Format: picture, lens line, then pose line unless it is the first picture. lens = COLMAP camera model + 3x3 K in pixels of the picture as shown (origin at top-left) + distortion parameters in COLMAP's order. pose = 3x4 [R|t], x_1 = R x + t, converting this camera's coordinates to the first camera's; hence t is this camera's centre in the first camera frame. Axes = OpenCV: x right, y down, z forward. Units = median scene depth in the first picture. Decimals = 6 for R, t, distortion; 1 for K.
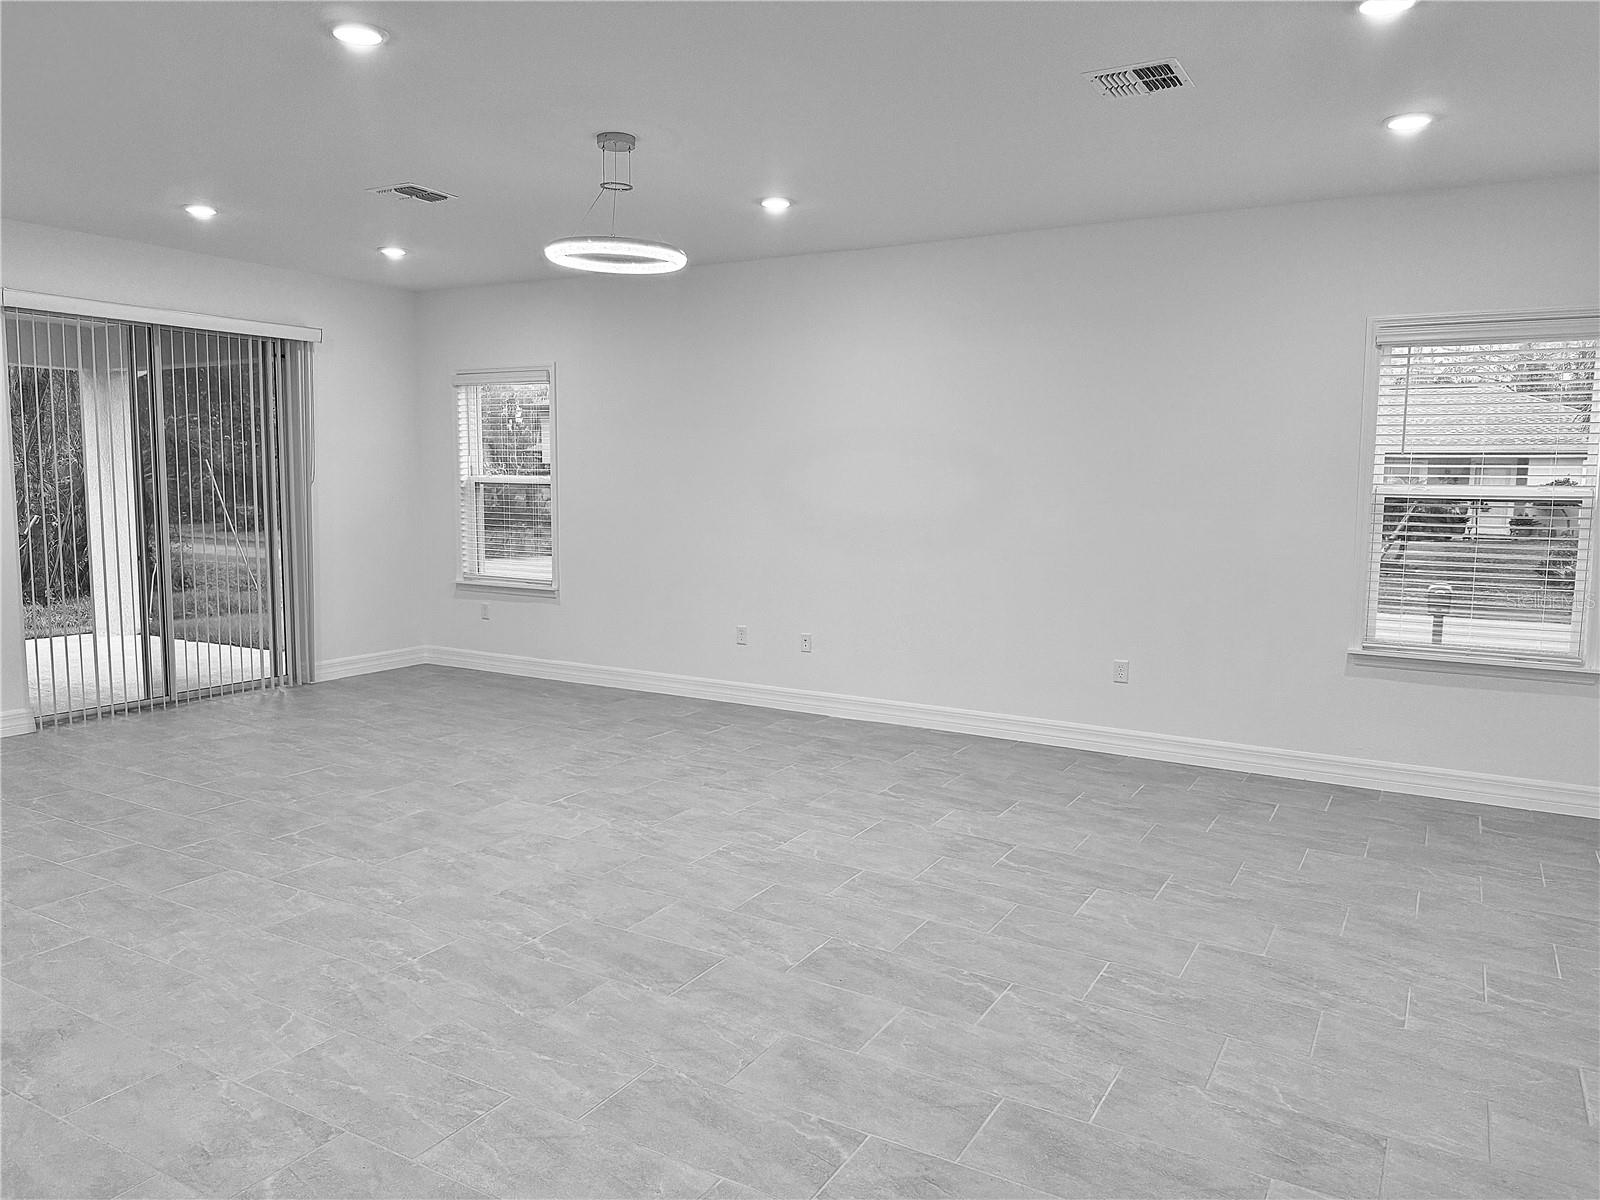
lens RADIAL K [[1120.5, 0, 806.9], [0, 1120.5, 590.5], [0, 0, 1]] dist [0.048693, -0.068503]
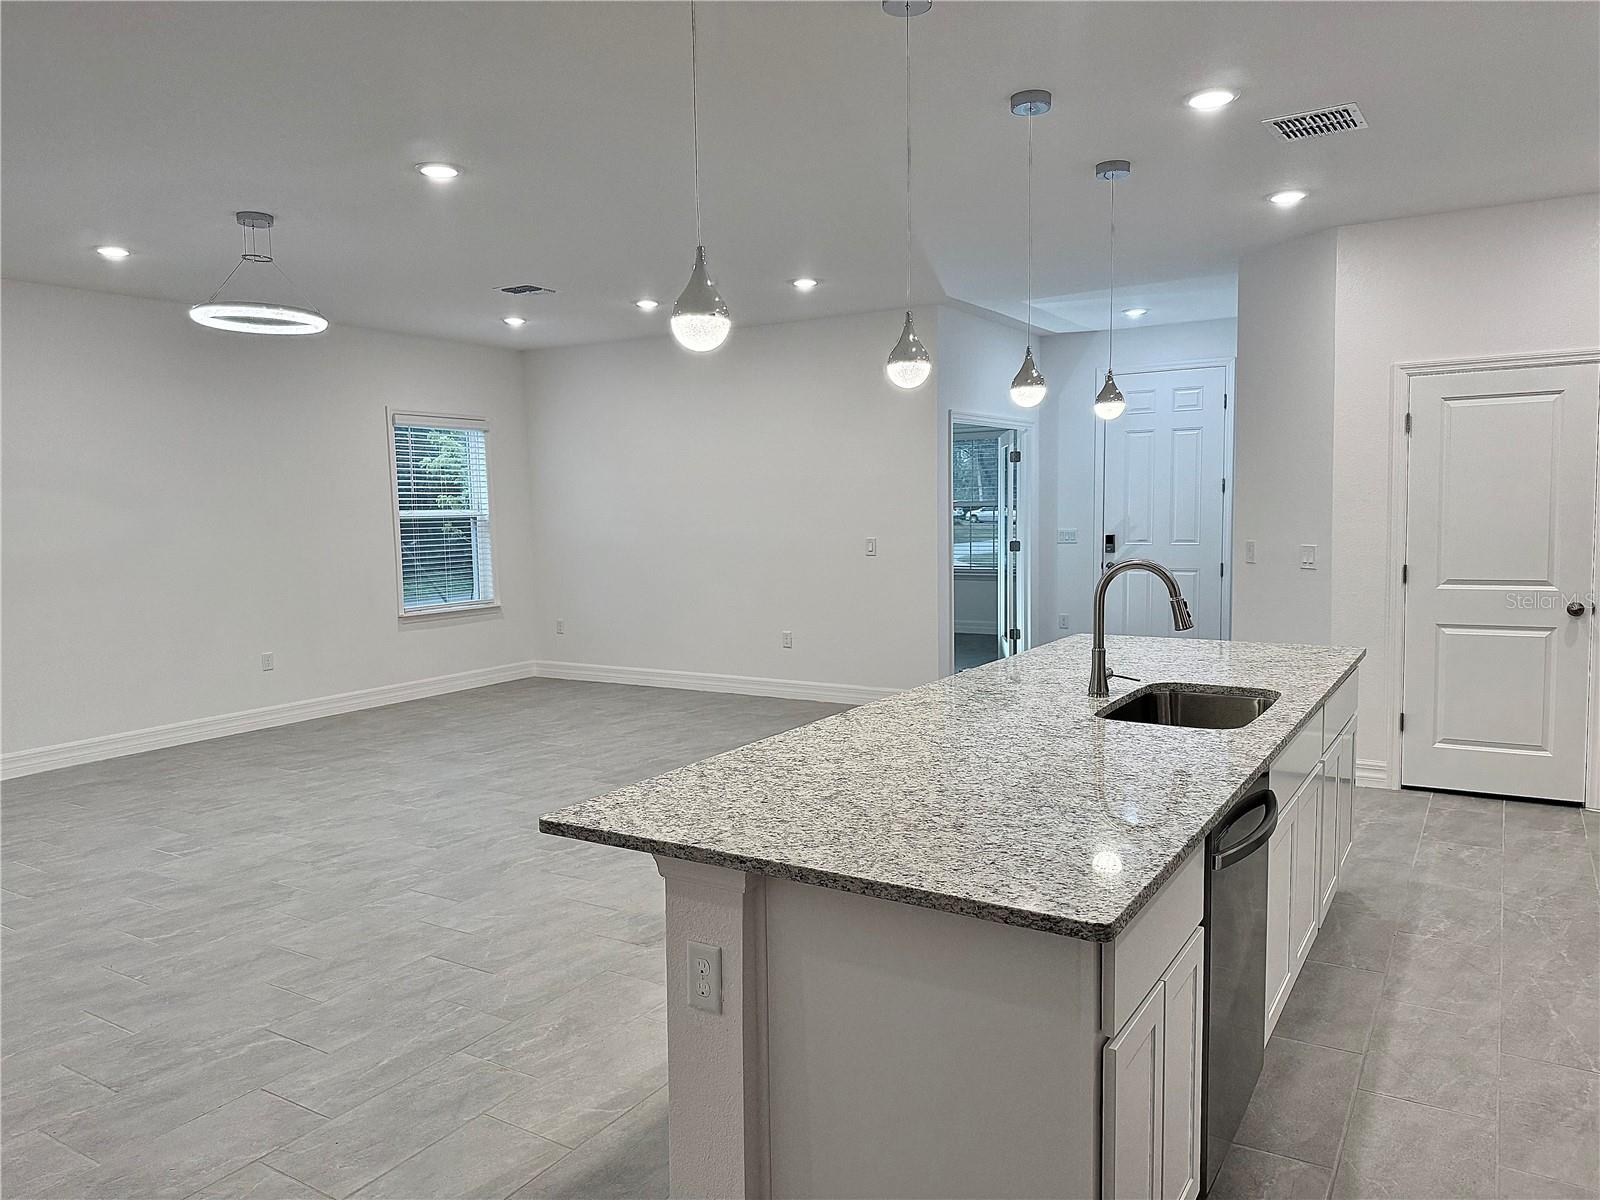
lens RADIAL K [[1120.5, 0, 797.0], [0, 1120.5, 608.7], [0, 0, 1]] dist [0.048693, -0.068503]
pose [[0.033319, -0.107075, 0.993692, -1.461591], [0.122880, 0.987140, 0.102249, -0.068599], [-0.991862, 0.118698, 0.046047, 0.515786]]
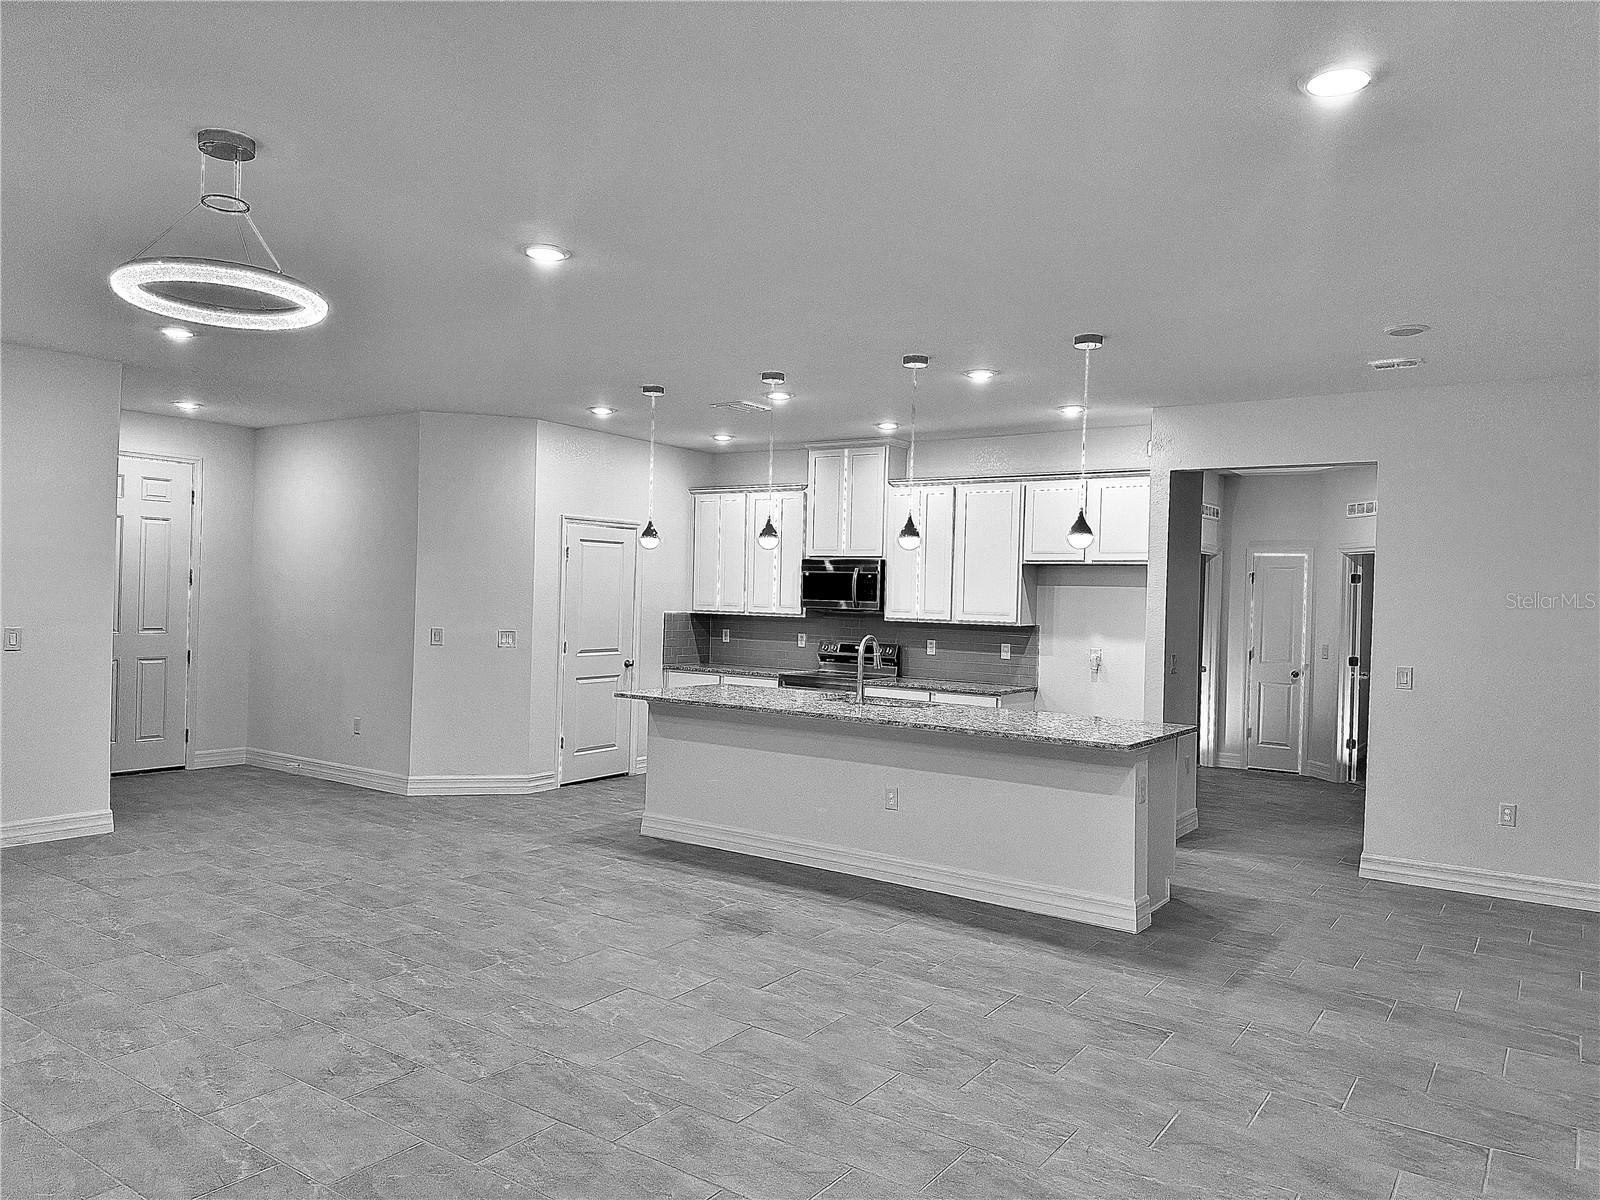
lens RADIAL K [[1120.5, 0, 802.1], [0, 1120.5, 590.7], [0, 0, 1]] dist [0.048693, -0.068503]
pose [[-0.995846, -0.036345, 0.083491, -0.685511], [-0.027851, 0.994523, 0.100734, -0.218081], [-0.086695, 0.097990, -0.991404, 1.933235]]
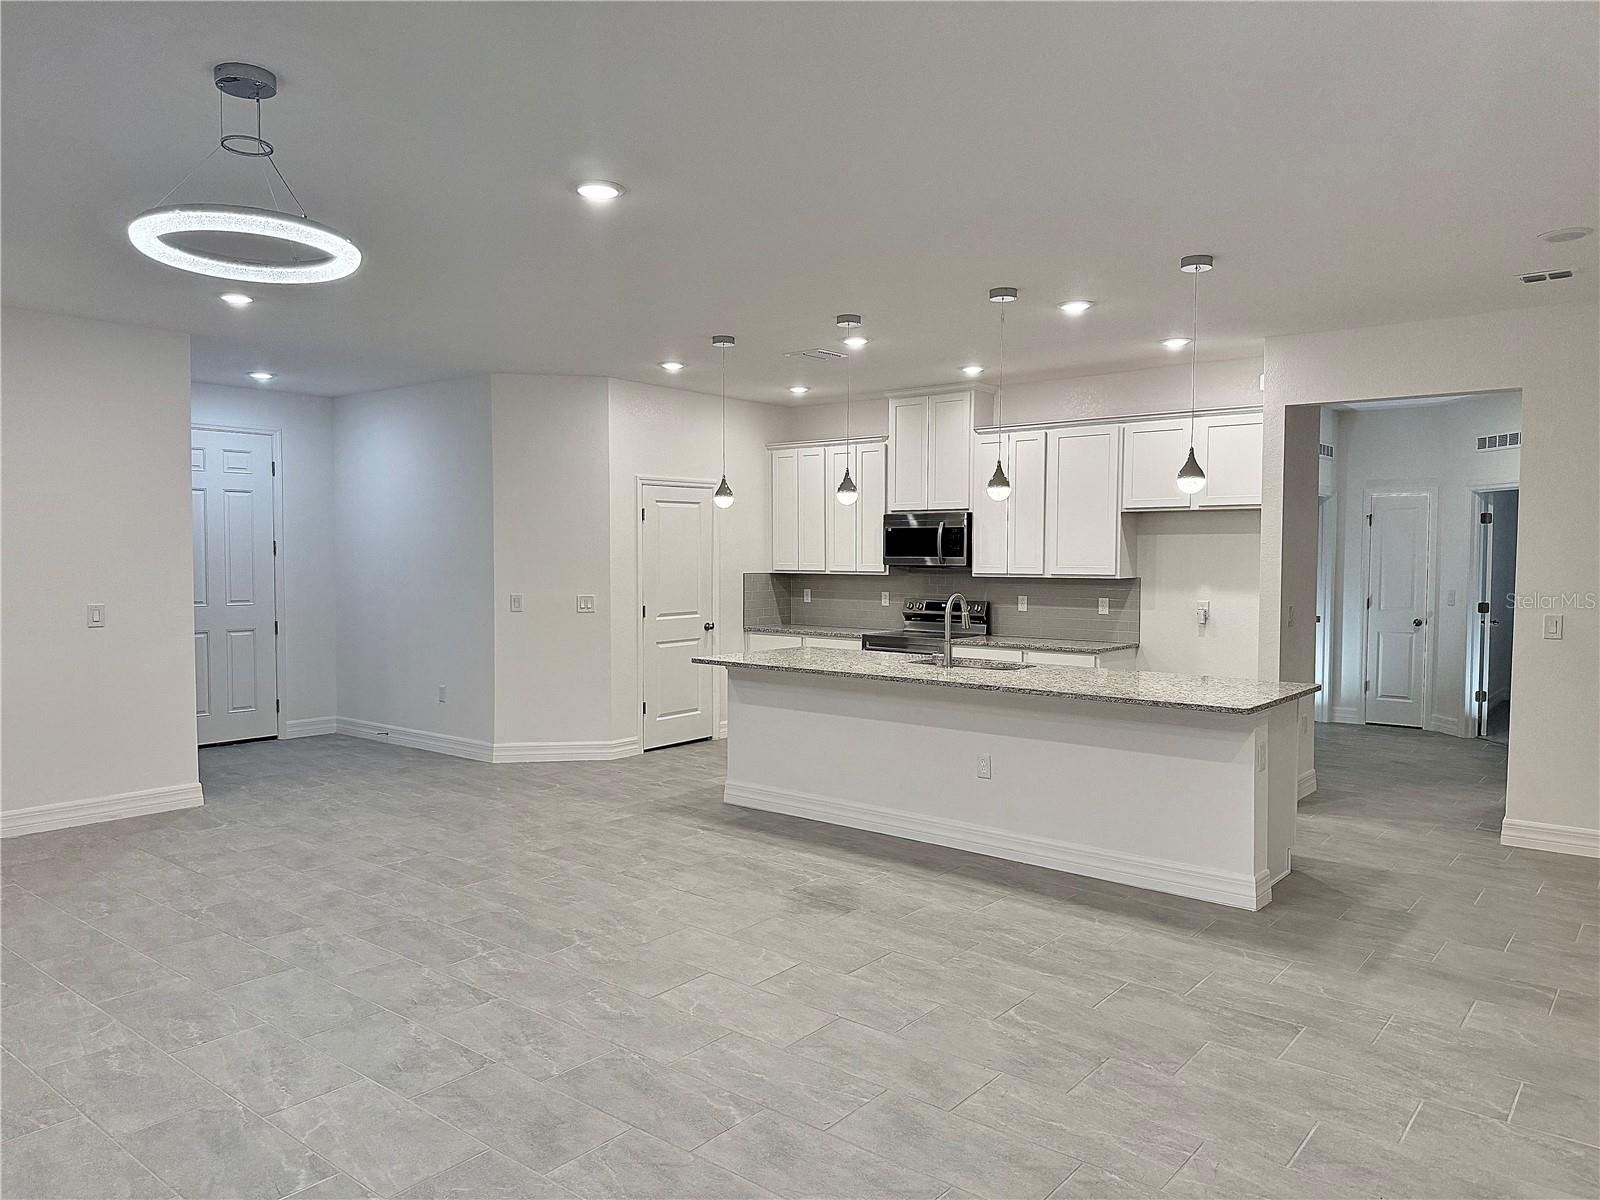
lens RADIAL K [[1120.5, 0, 799.2], [0, 1120.5, 601.1], [0, 0, 1]] dist [0.048693, -0.068503]
pose [[-0.986888, -0.018918, 0.160293, -0.681902], [0.005373, 0.988707, 0.149767, -0.212797], [-0.161316, 0.148664, -0.975641, 1.848734]]
